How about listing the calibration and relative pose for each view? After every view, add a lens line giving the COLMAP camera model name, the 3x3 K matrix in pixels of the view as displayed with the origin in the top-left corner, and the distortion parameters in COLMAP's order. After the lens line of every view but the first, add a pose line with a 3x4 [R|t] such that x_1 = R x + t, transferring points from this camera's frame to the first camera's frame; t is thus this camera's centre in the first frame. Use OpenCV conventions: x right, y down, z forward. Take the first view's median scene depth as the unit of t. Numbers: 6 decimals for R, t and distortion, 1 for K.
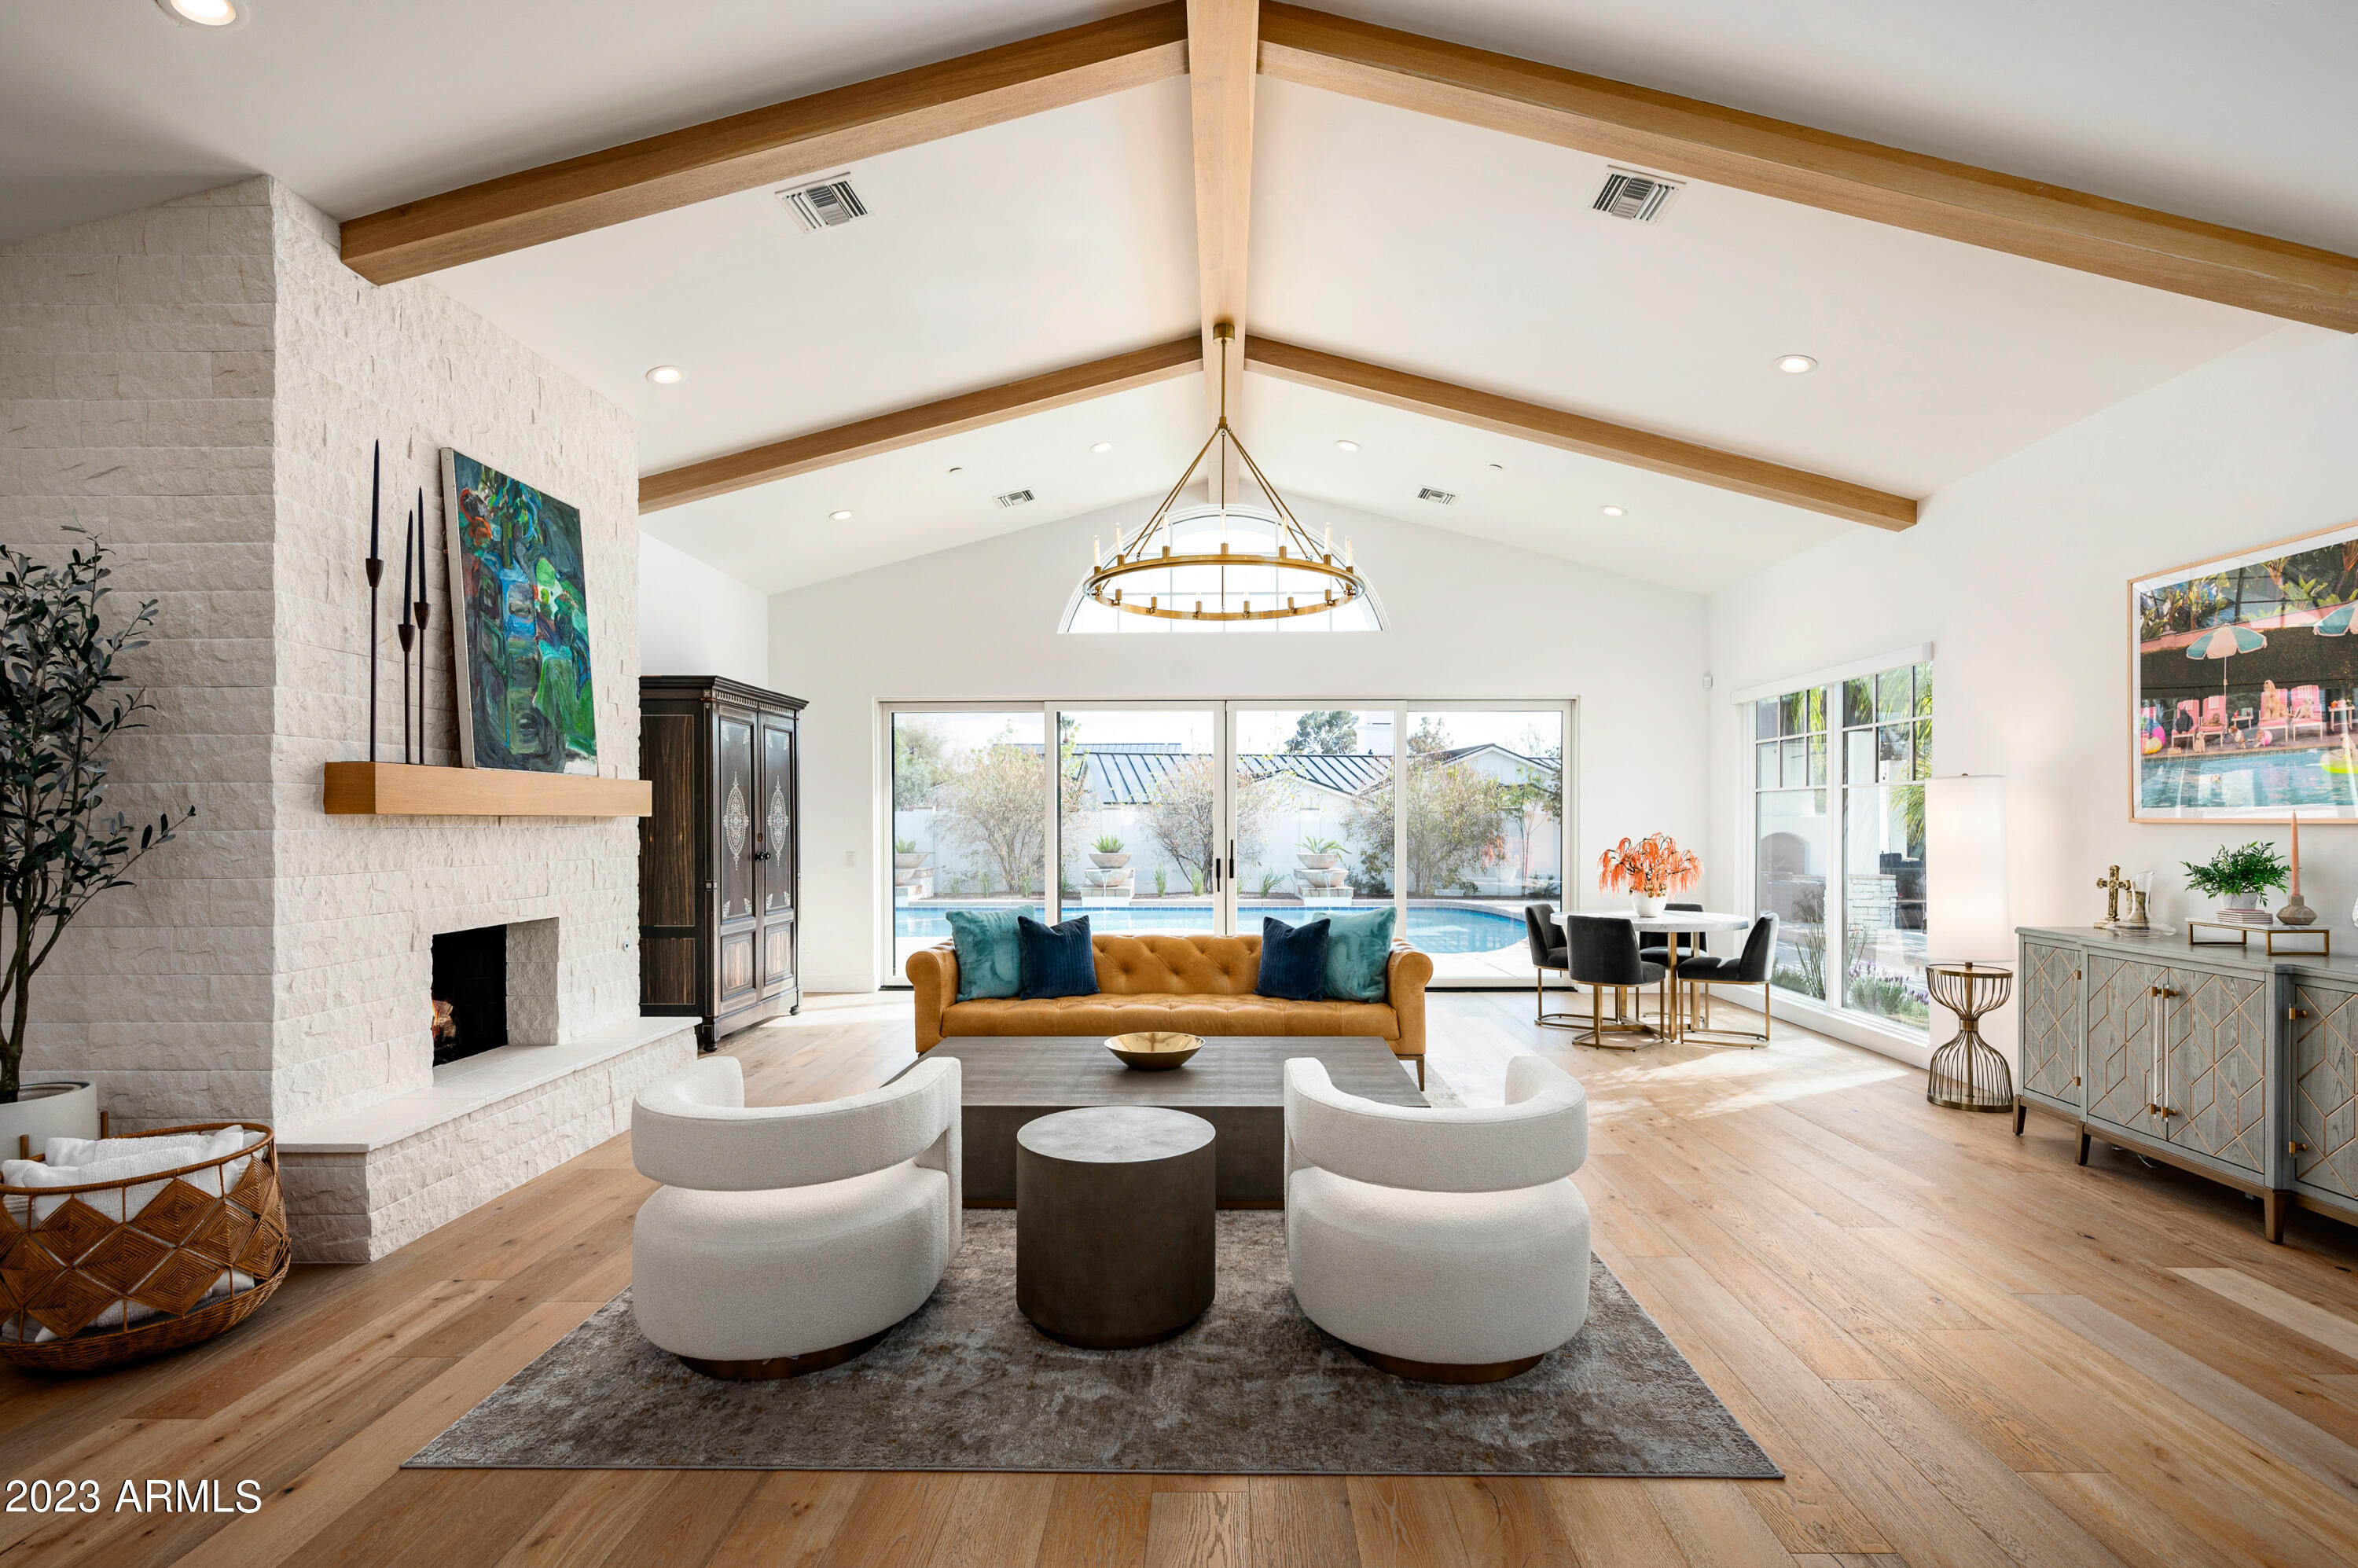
lens RADIAL K [[1078.5, 0, 1185.4], [0, 1078.5, 821.9], [0, 0, 1]] dist [-0.002600, -0.000883]
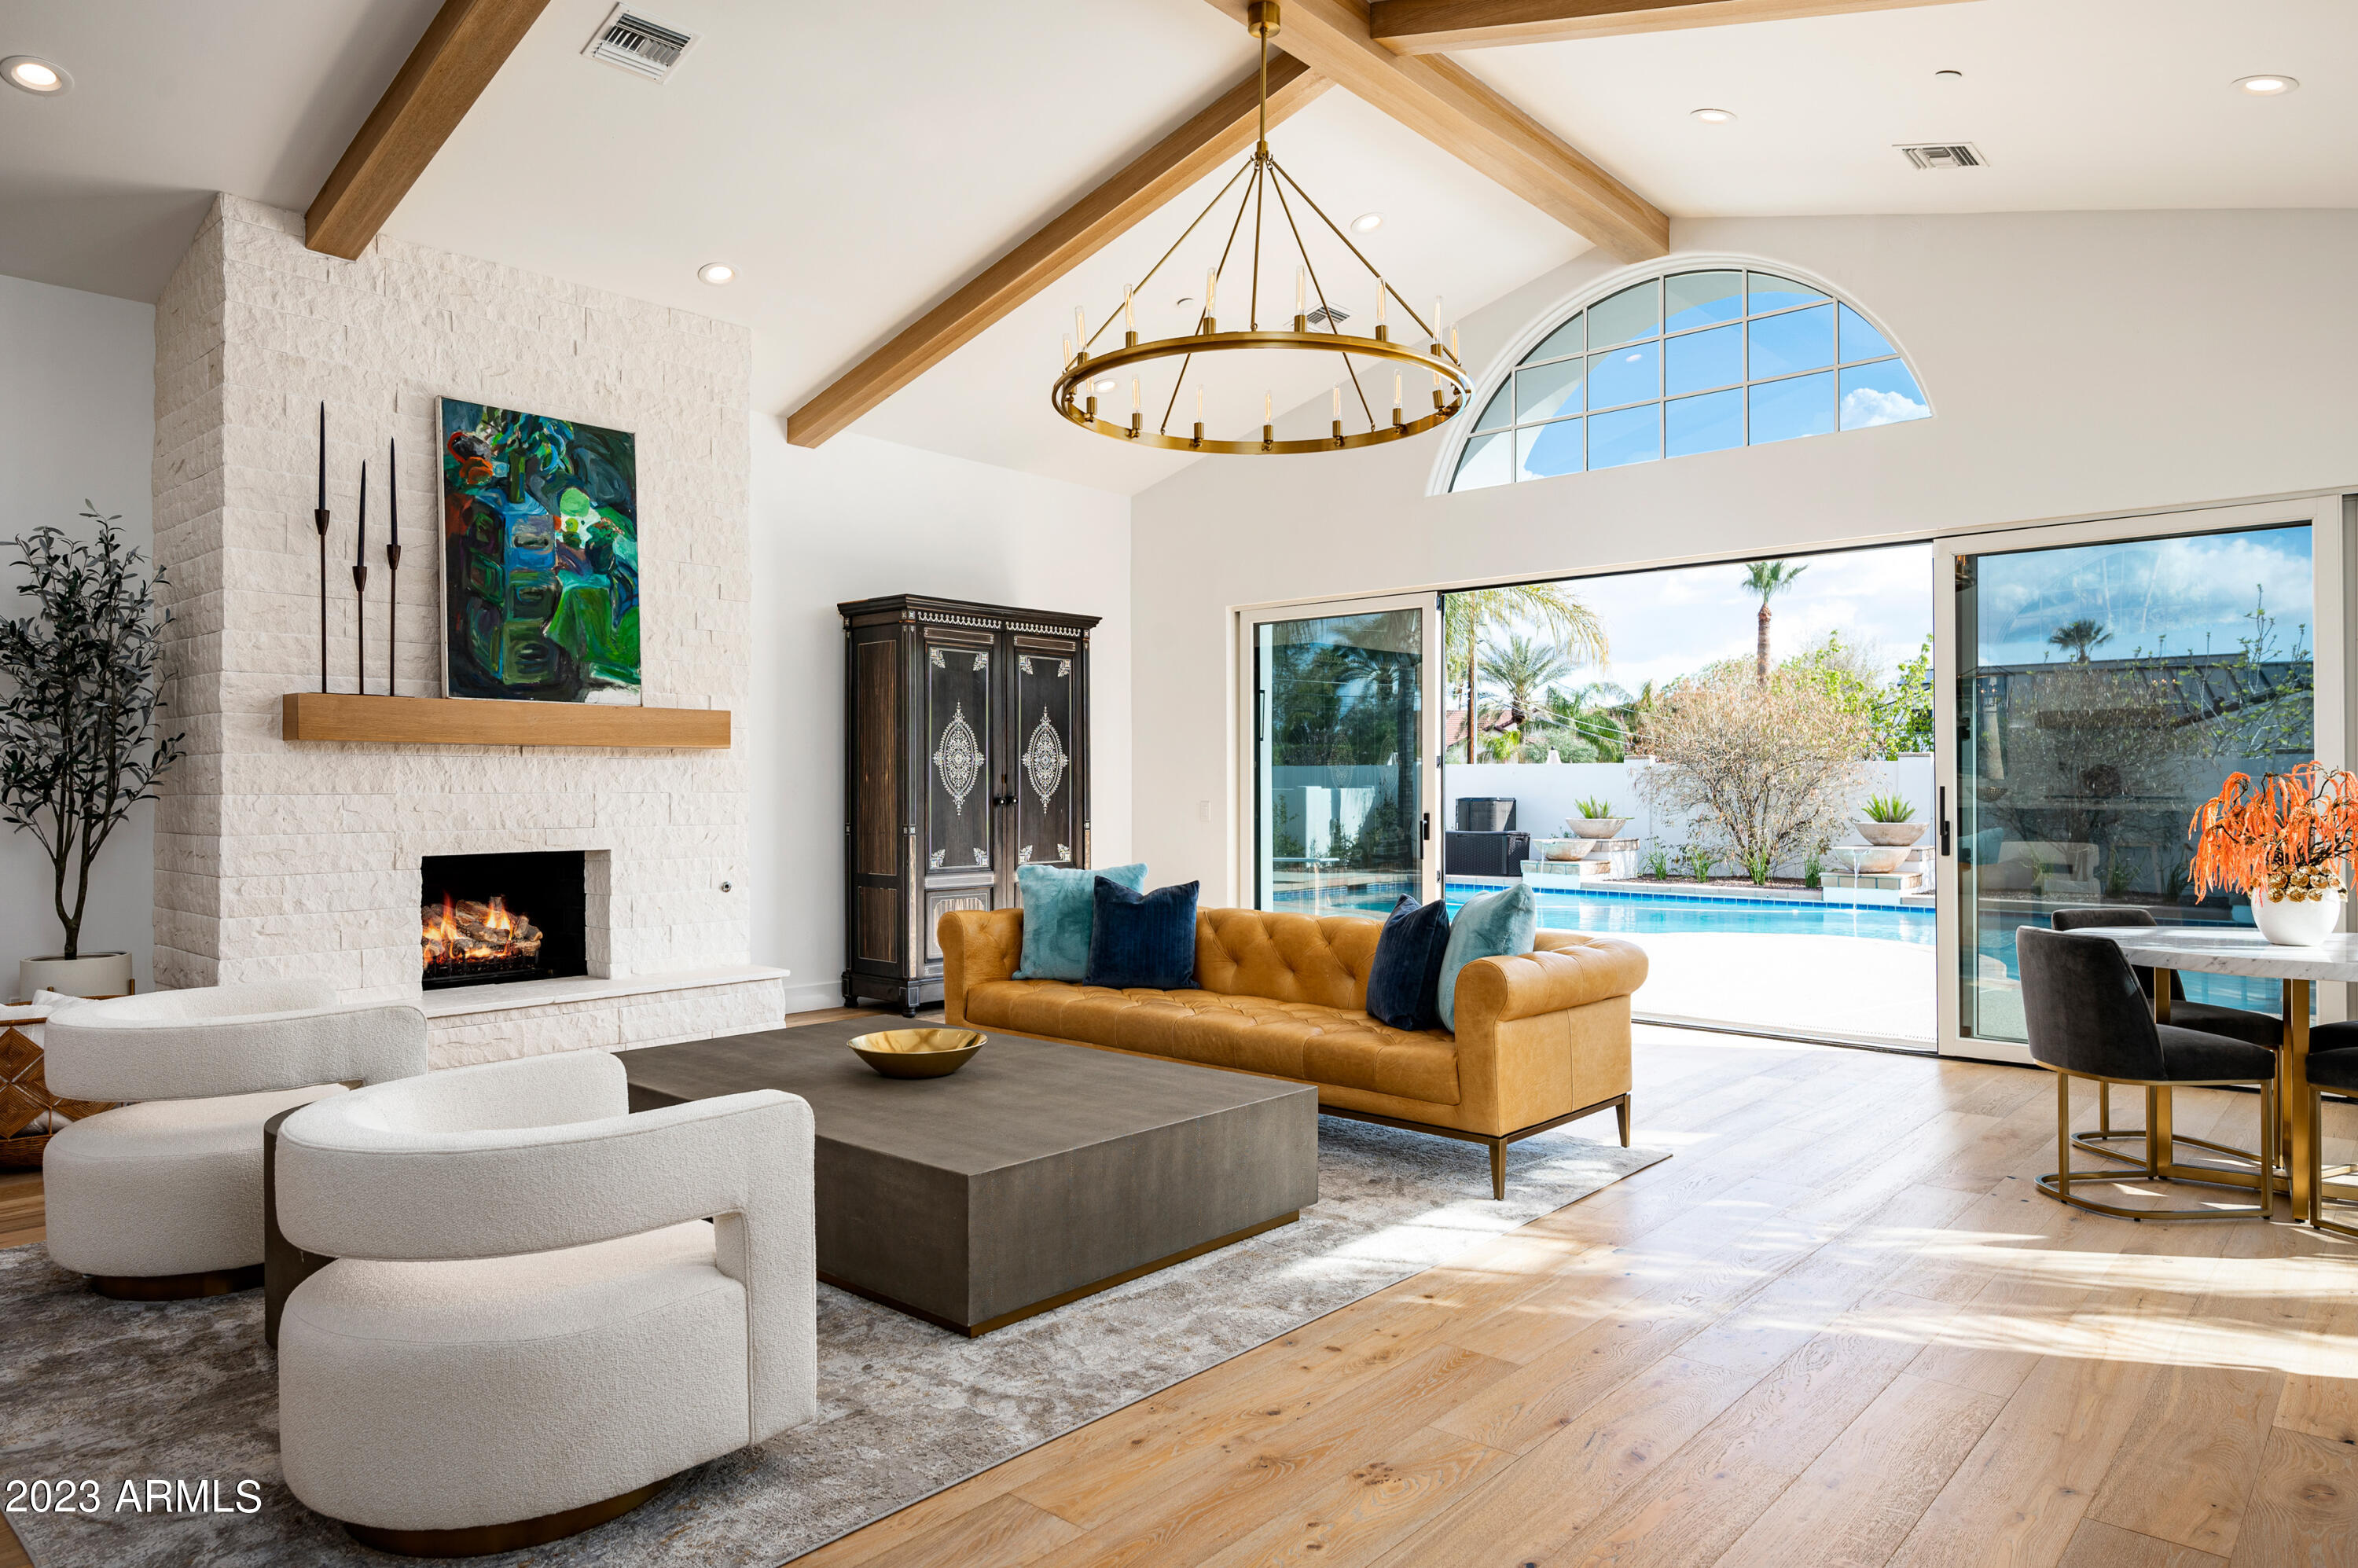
lens RADIAL K [[1391.0, 0, 1179.0], [0, 1391.0, 784.0], [0, 0, 1]] dist [-0.005210, -0.000335]
pose [[0.770109, -0.003268, -0.637904, 0.710742], [0.001961, 0.999994, -0.002755, 0.036627], [0.637910, 0.000870, 0.770111, 0.398336]]
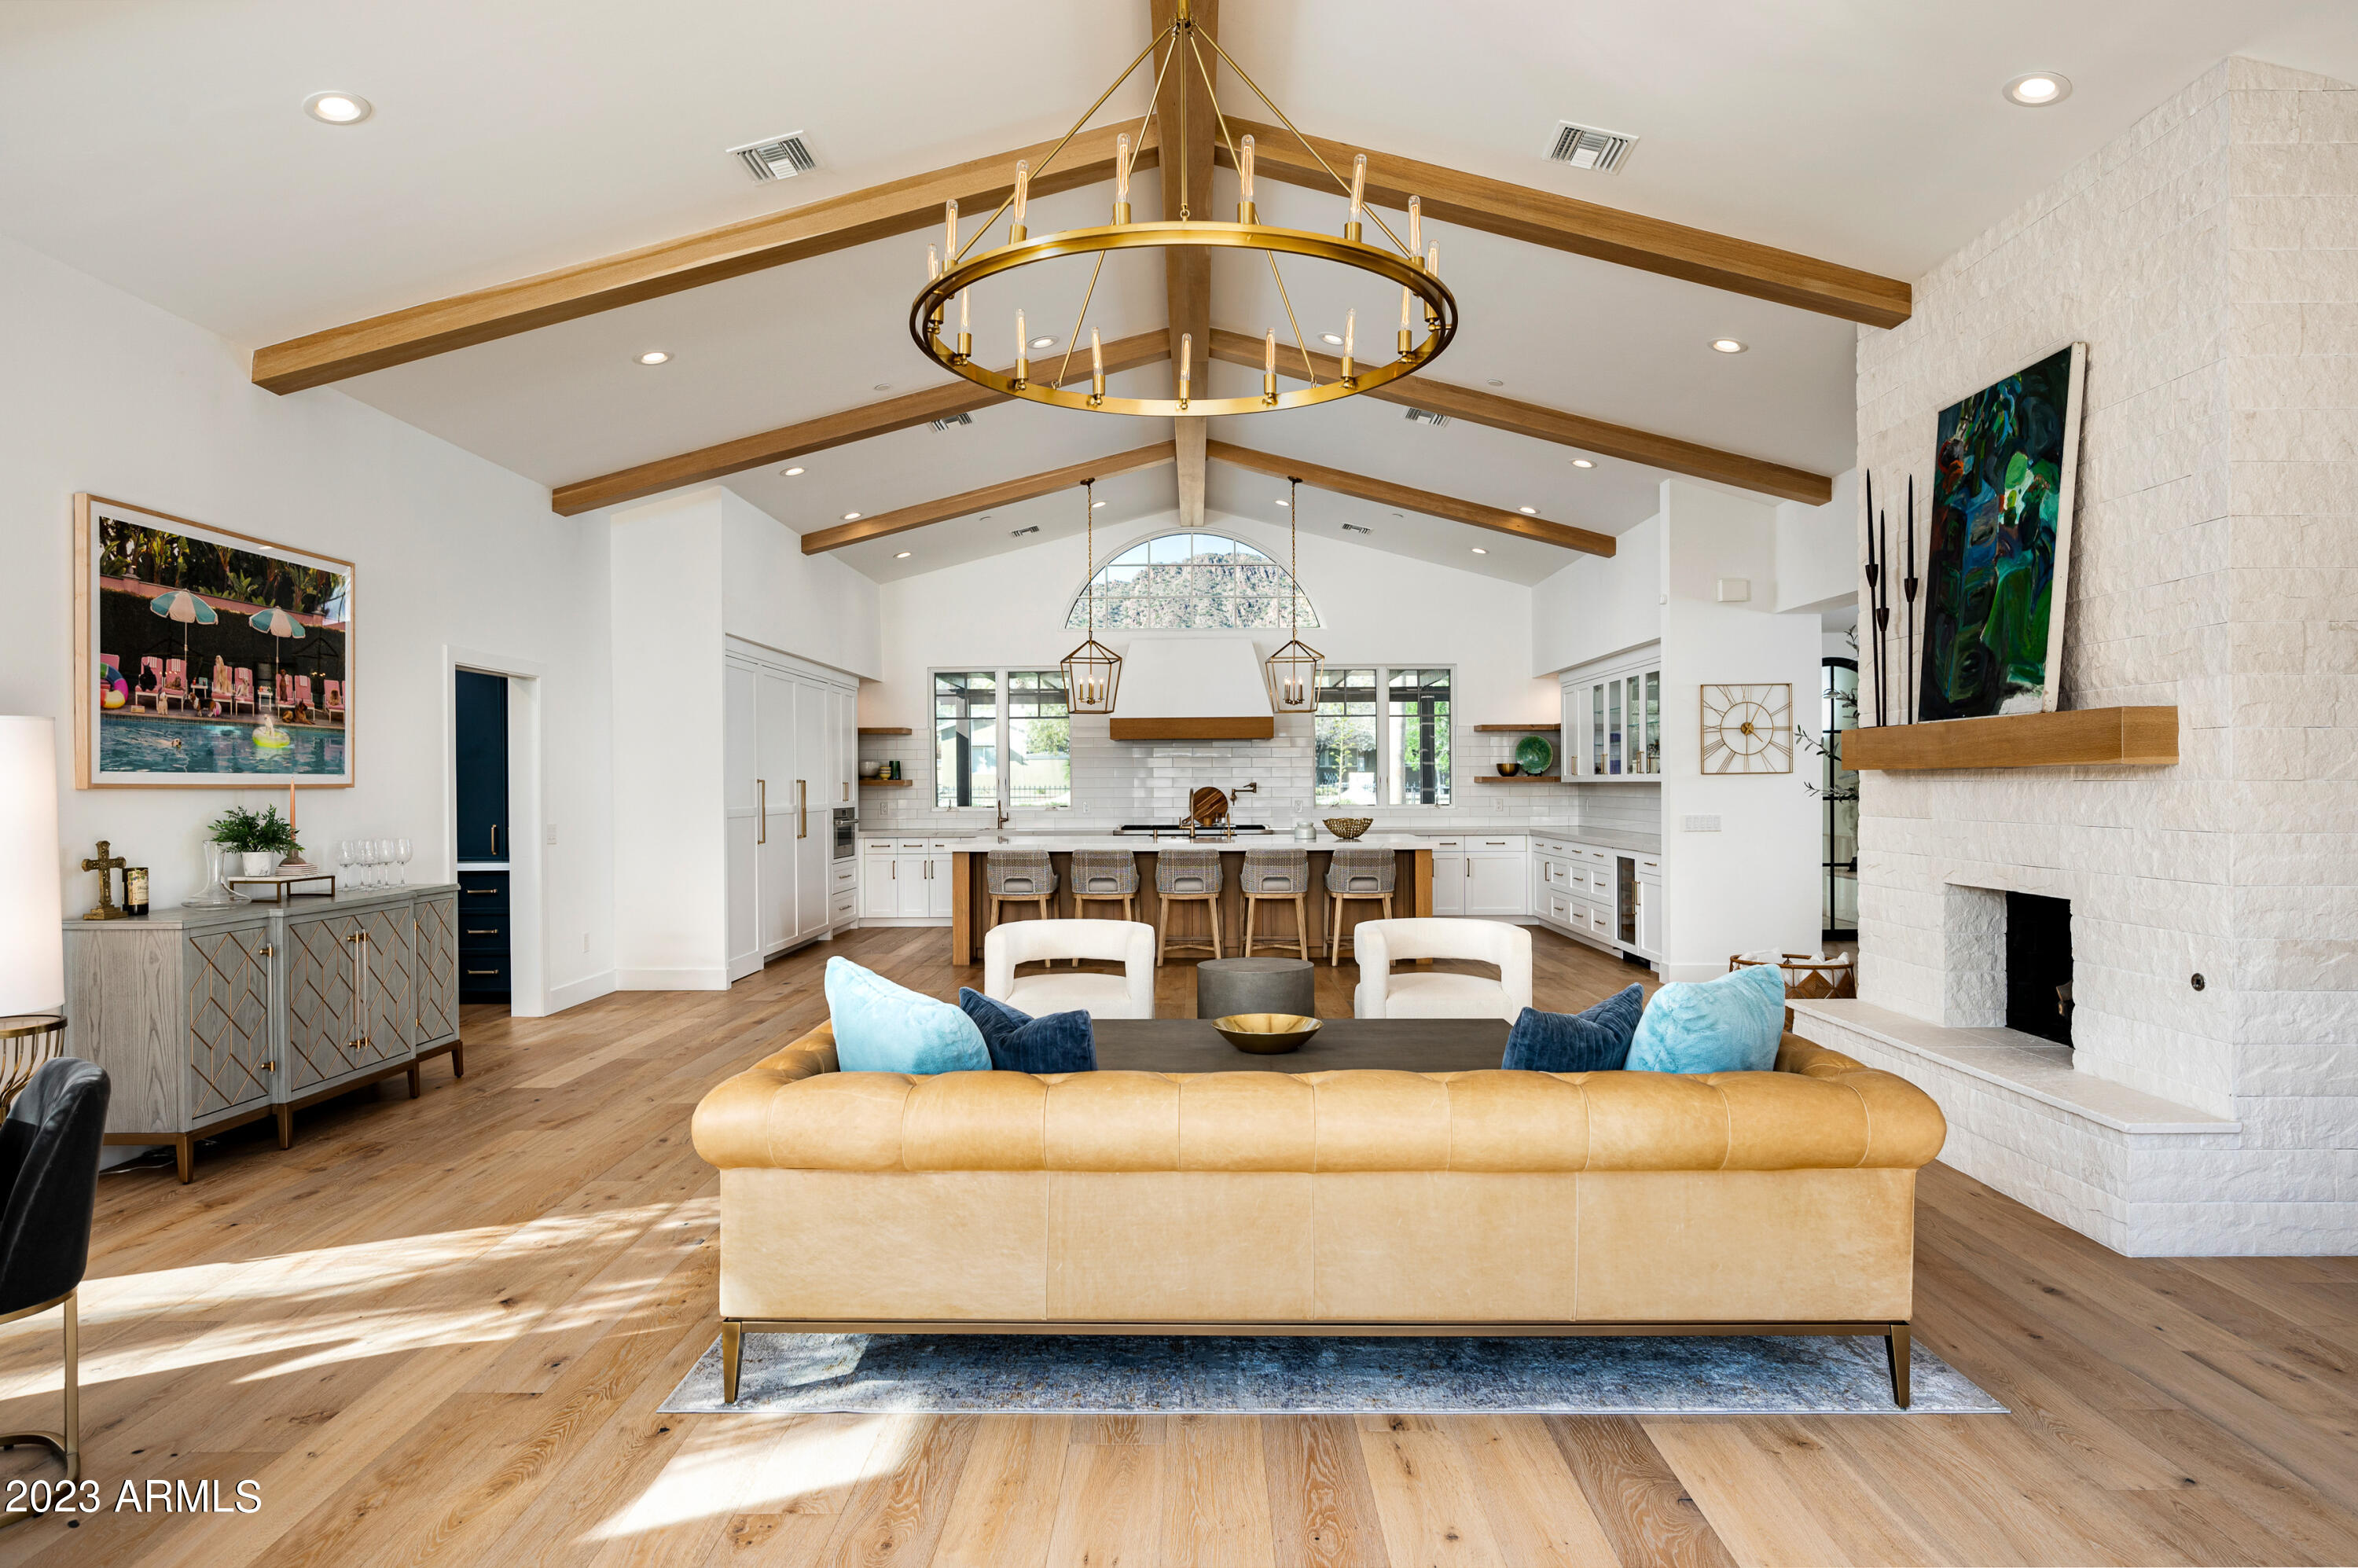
lens RADIAL K [[1347.8, 0, 1179.0], [0, 1347.8, 784.0], [0, 0, 1]] dist [-0.000154, 0.000058]
pose [[-0.999770, 0.006917, -0.020276, 0.068644], [0.006893, 0.999975, 0.001264, 0.001529], [0.020284, 0.001124, -0.999794, 2.179736]]
